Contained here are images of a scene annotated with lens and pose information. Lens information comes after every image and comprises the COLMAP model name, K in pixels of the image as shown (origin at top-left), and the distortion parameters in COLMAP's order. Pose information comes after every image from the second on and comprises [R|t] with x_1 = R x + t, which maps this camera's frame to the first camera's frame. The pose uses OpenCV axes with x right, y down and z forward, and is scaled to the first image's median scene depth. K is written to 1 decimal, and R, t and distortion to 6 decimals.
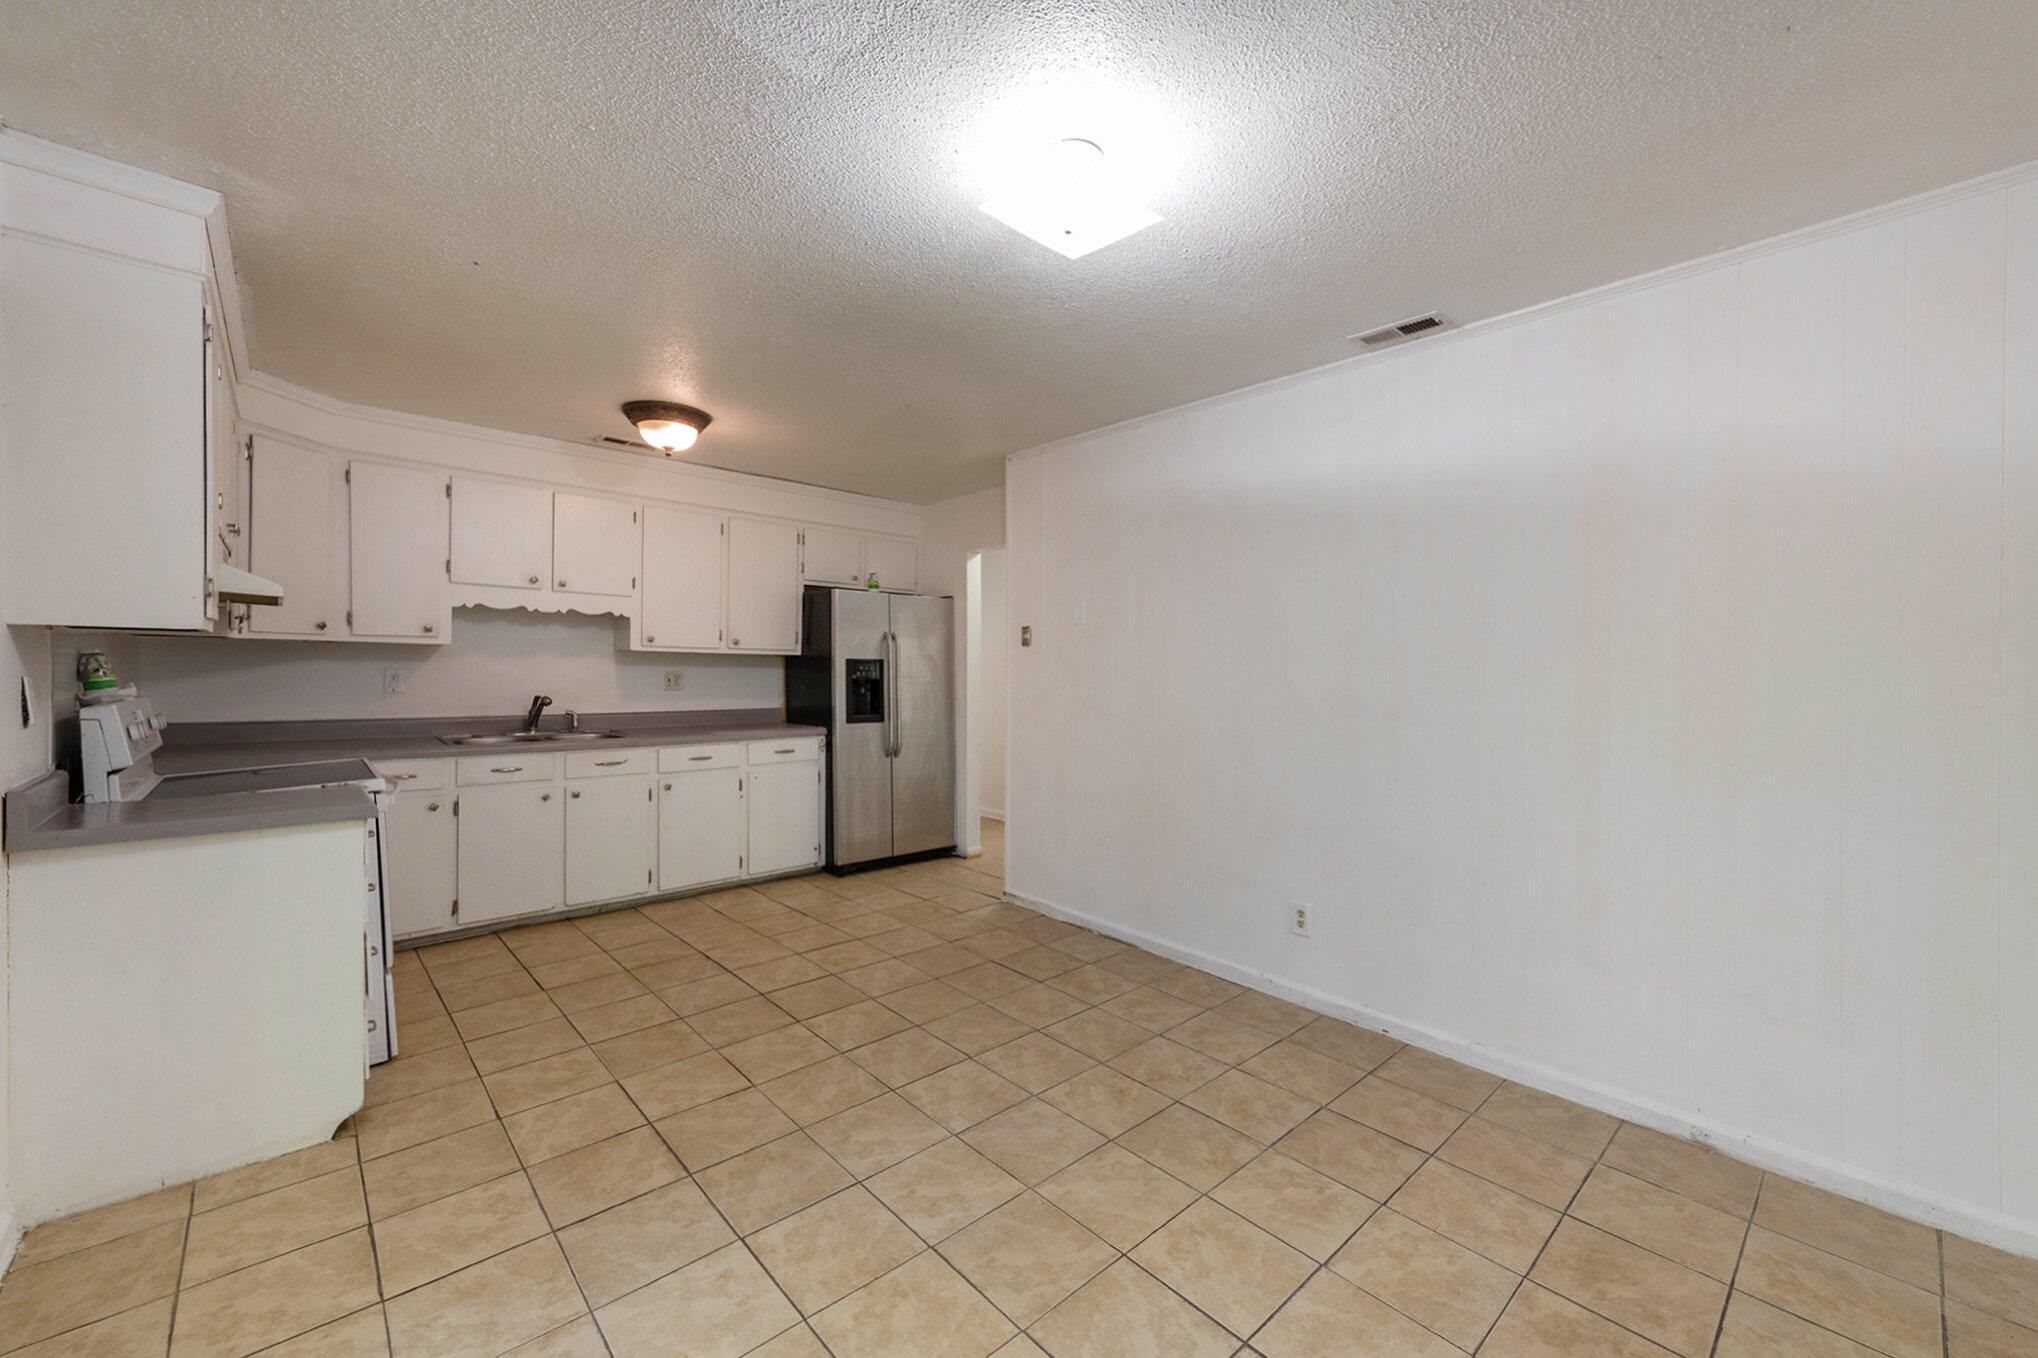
lens RADIAL K [[802.1, 0, 1020.3], [0, 802.1, 672.6], [0, 0, 1]] dist [0.012588, -0.003125]
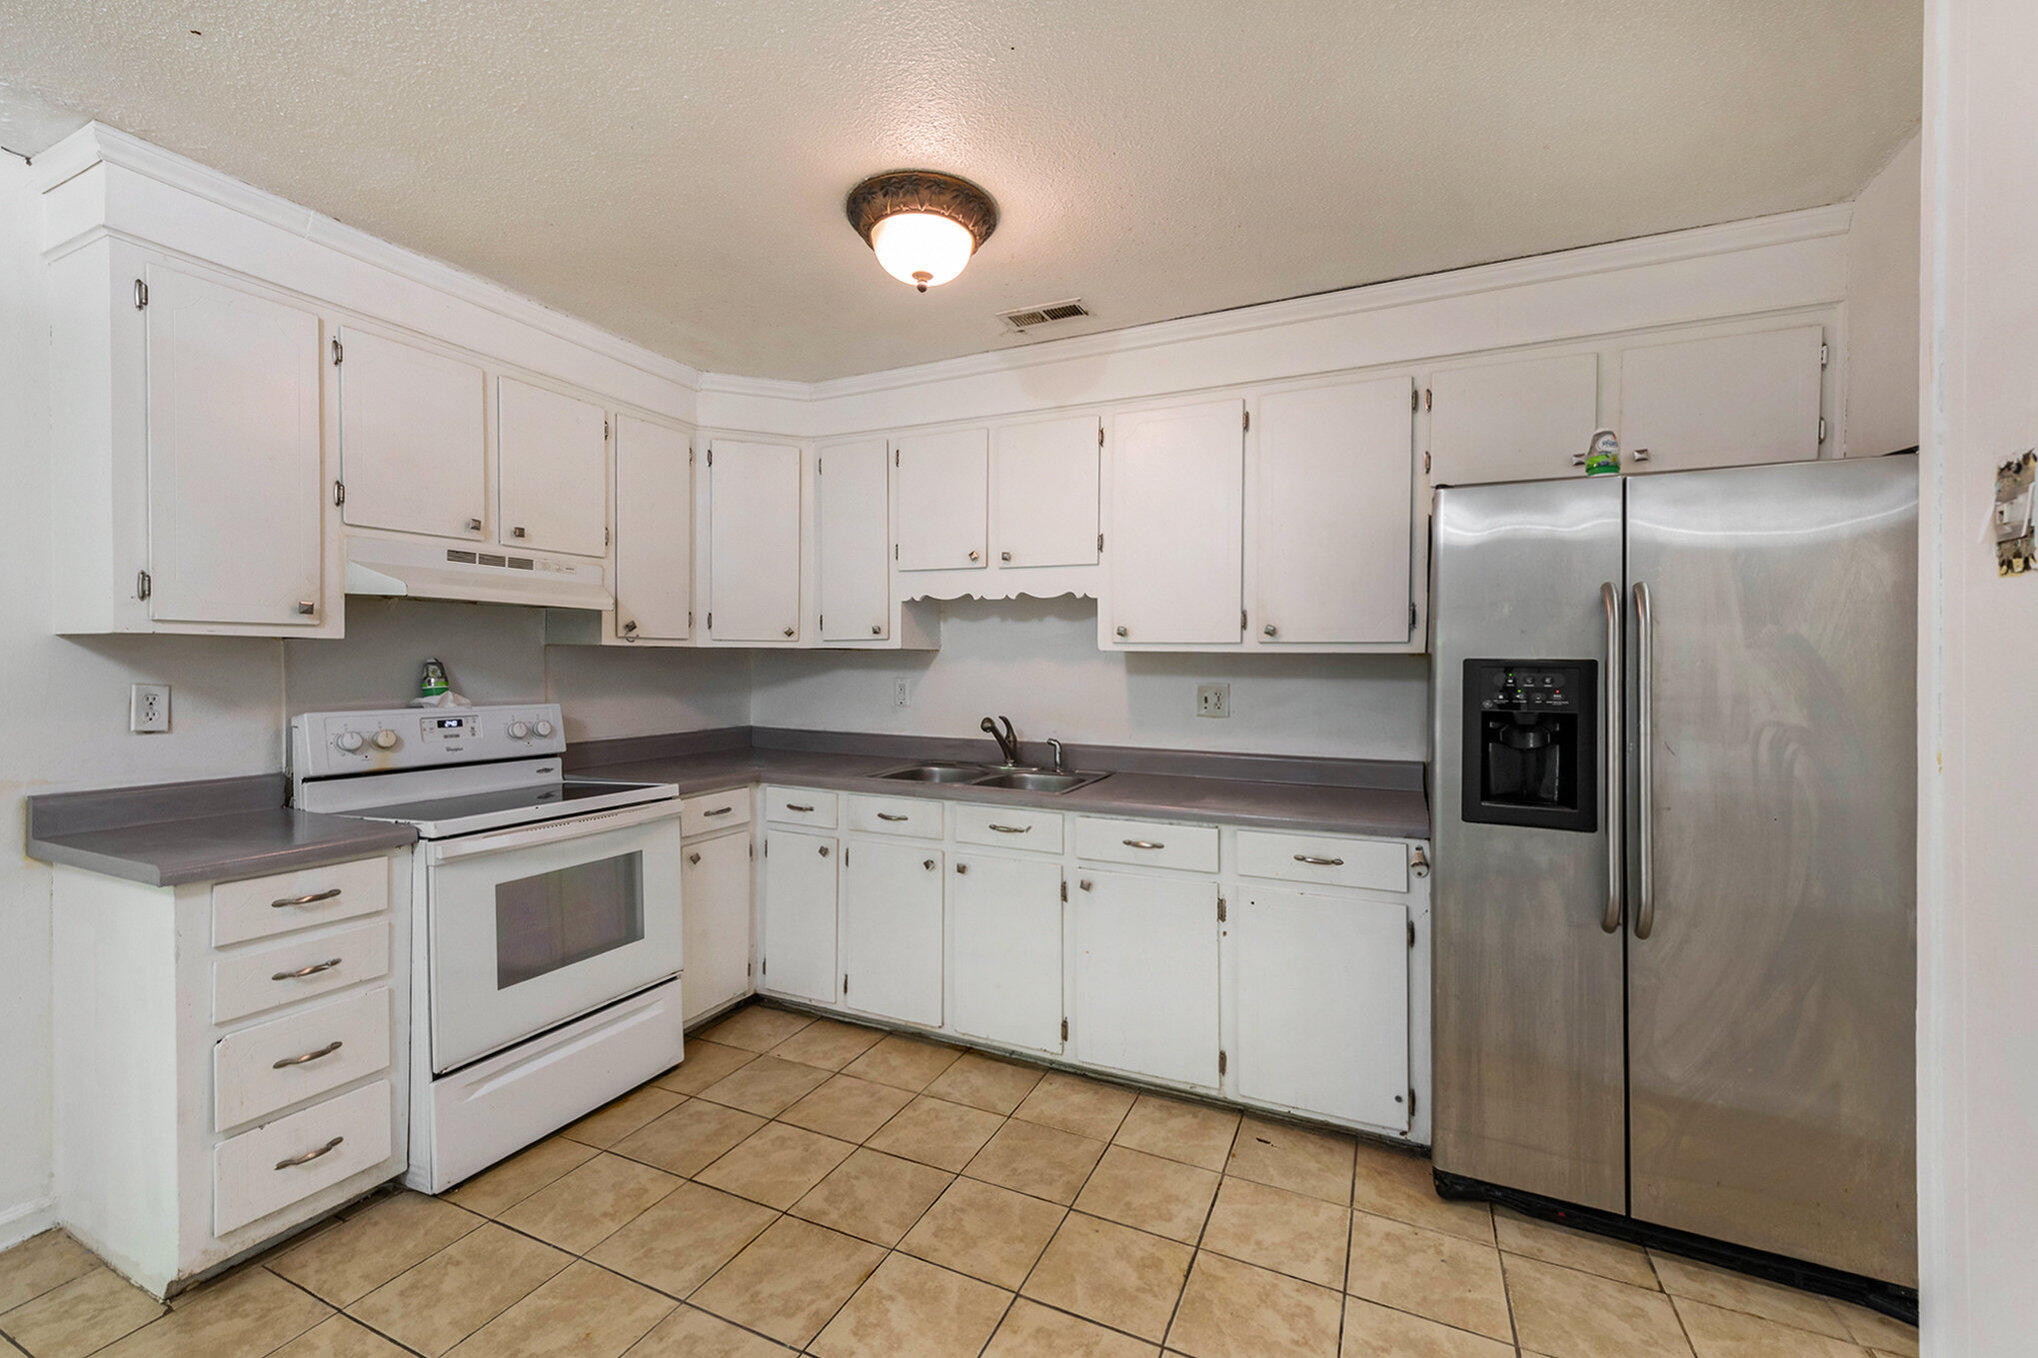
lens RADIAL K [[842.2, 0, 1013.3], [0, 842.2, 668.4], [0, 0, 1]] dist [0.011255, -0.003633]
pose [[0.395528, -0.008779, -0.918412, 0.112288], [-0.014867, 0.999762, -0.015959, -0.002796], [0.918334, 0.019966, 0.395303, 0.846739]]
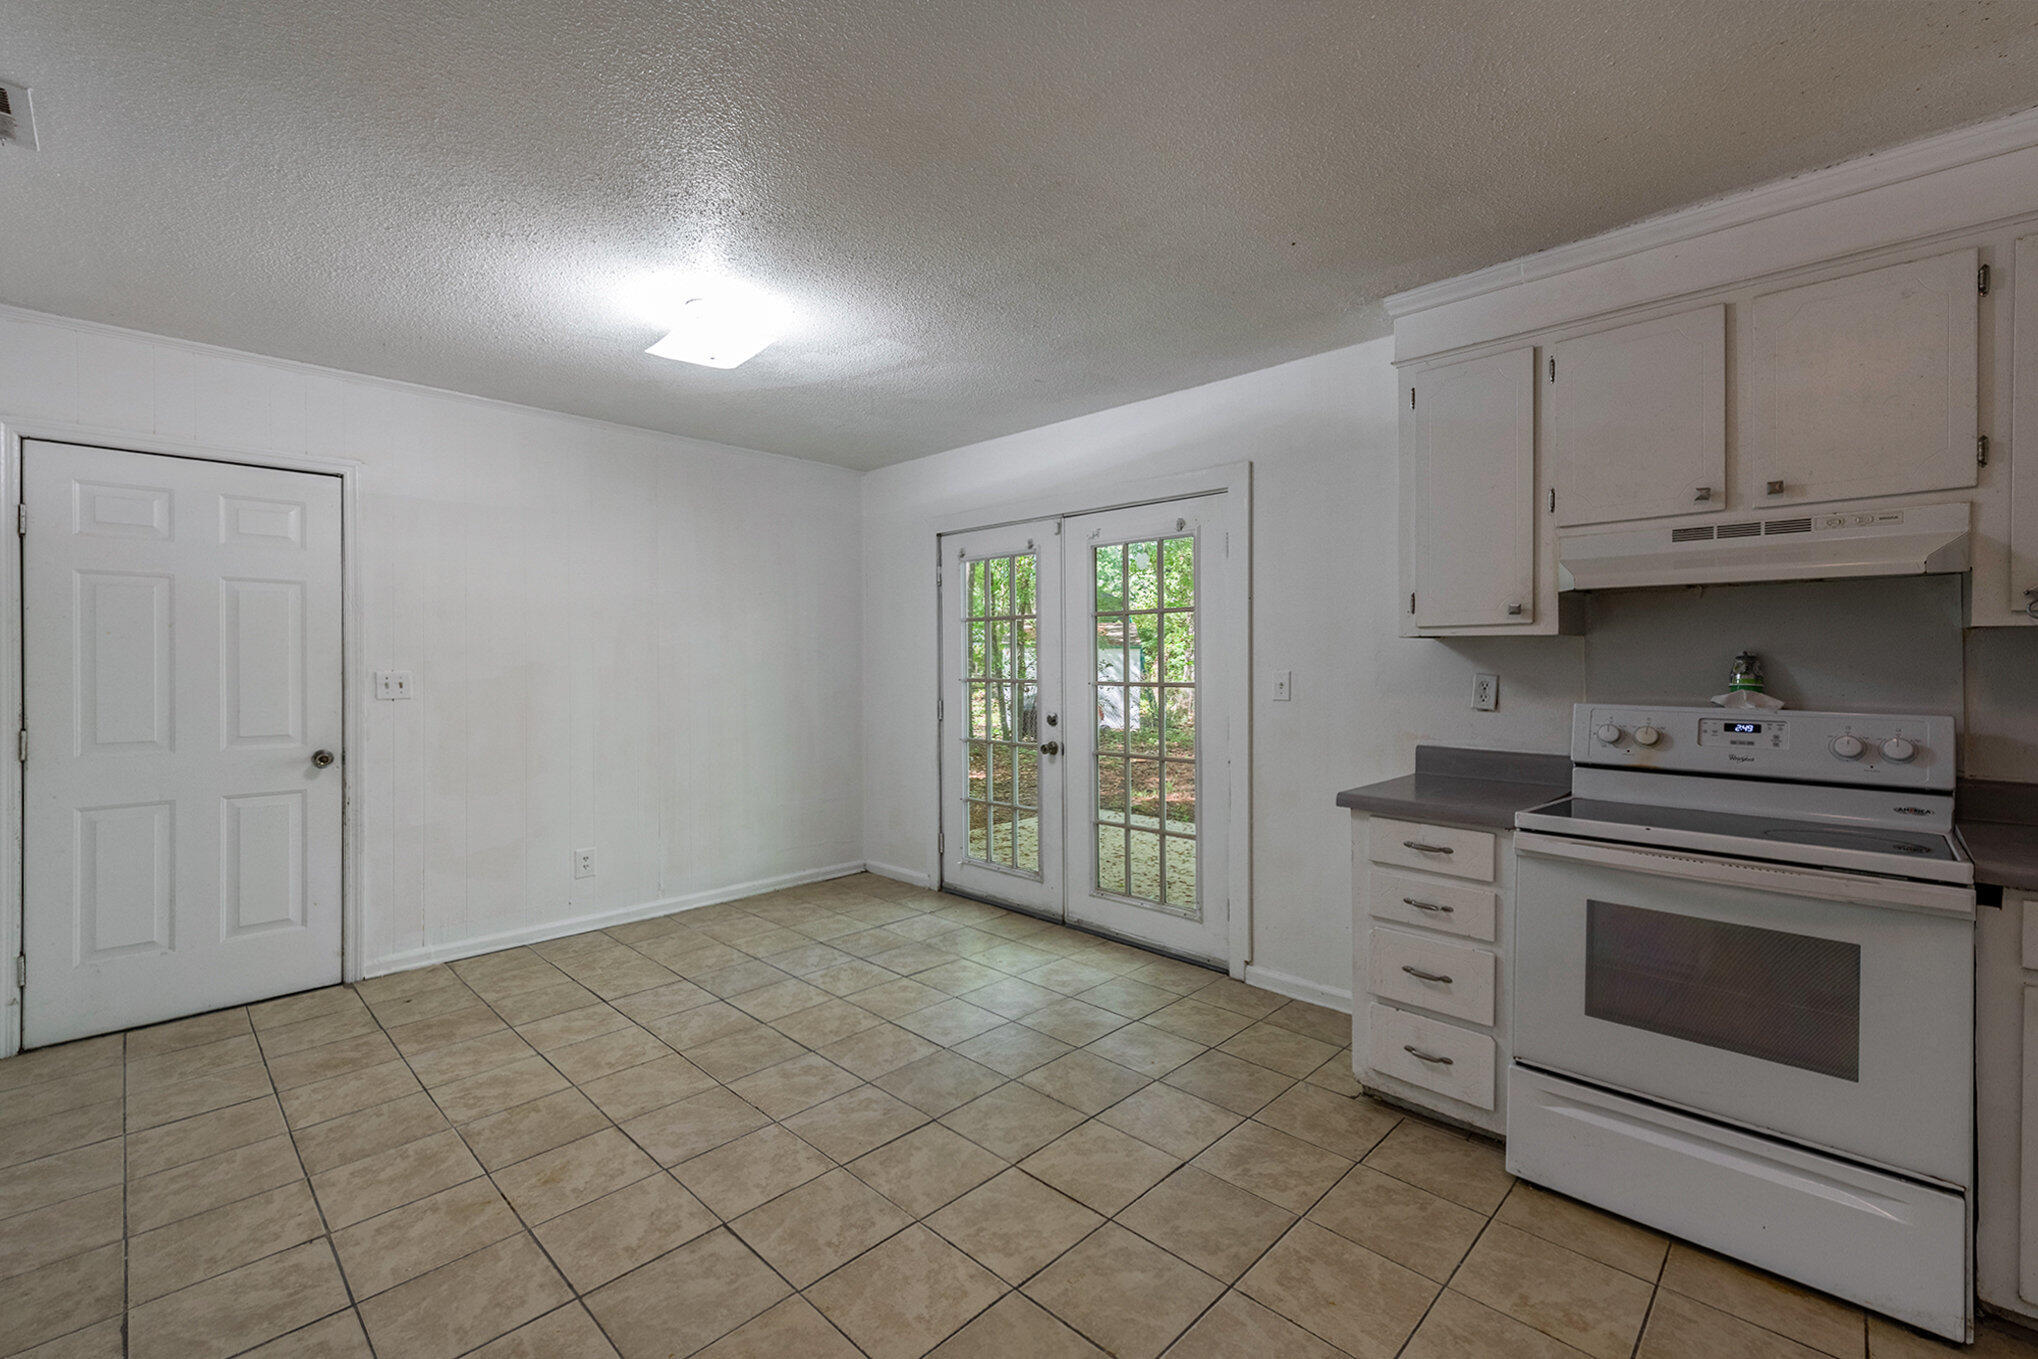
lens RADIAL K [[842.2, 0, 1052.5], [0, 842.2, 672.2], [0, 0, 1]] dist [0.011255, -0.003633]
pose [[-0.994890, -0.013321, -0.100078, -0.189313], [-0.016390, 0.999418, 0.029904, -0.010941], [0.099621, 0.031392, -0.994530, 1.260723]]
